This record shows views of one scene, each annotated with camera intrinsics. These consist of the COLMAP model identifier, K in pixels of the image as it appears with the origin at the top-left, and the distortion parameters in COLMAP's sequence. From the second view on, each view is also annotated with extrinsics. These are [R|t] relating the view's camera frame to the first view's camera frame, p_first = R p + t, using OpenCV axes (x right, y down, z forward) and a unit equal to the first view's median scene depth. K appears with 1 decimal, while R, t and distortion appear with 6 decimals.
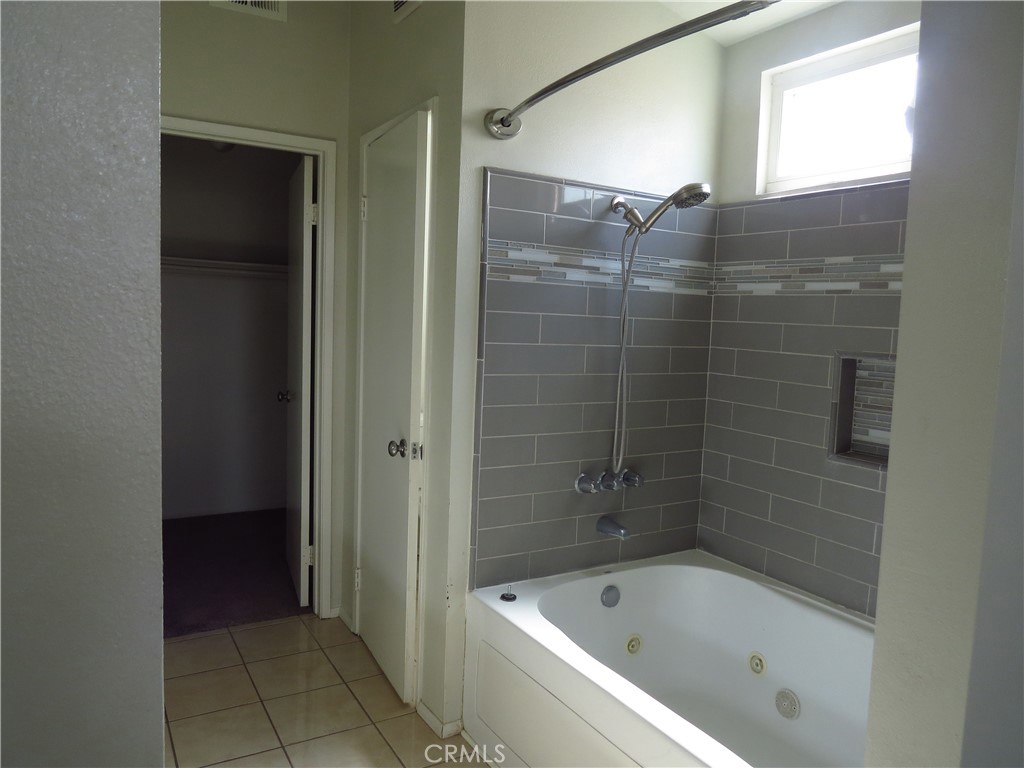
lens RADIAL K [[725.6, 0, 511.8], [0, 725.6, 383.0], [0, 0, 1]] dist [-0.012670, -0.002758]
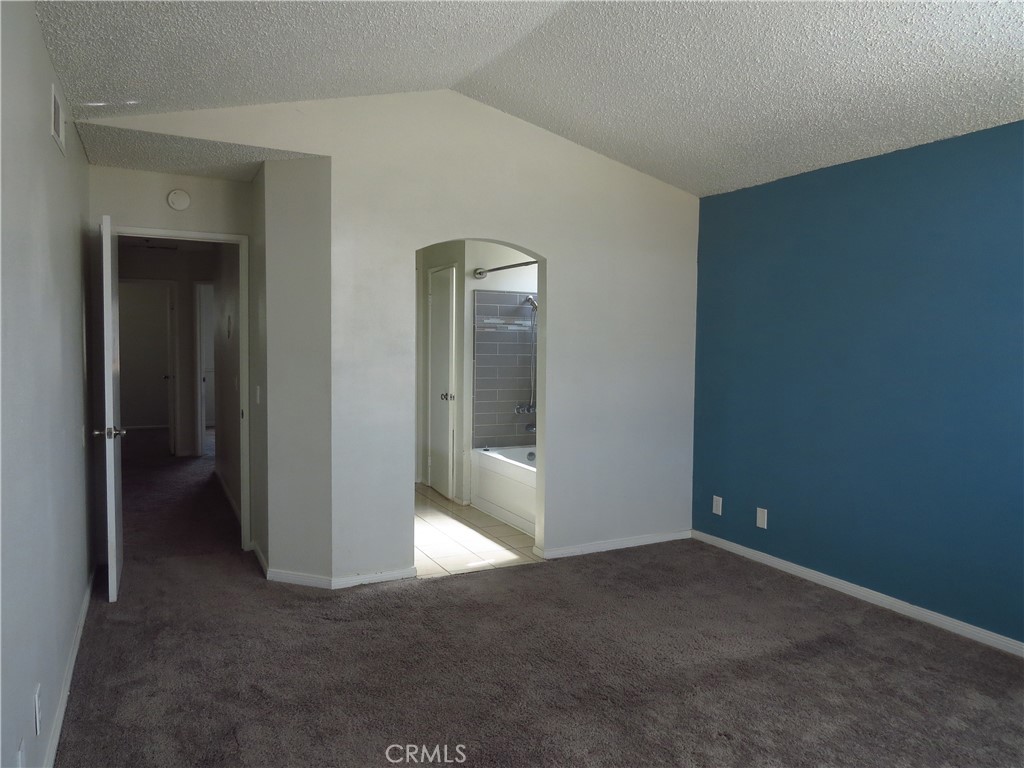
lens RADIAL K [[725.6, 0, 512.7], [0, 725.6, 384.8], [0, 0, 1]] dist [-0.012670, -0.002758]
pose [[0.996327, -0.020318, -0.083179, 0.304437], [0.017542, 0.999269, -0.033968, 0.143581], [0.083808, 0.032384, 0.995956, -1.573699]]
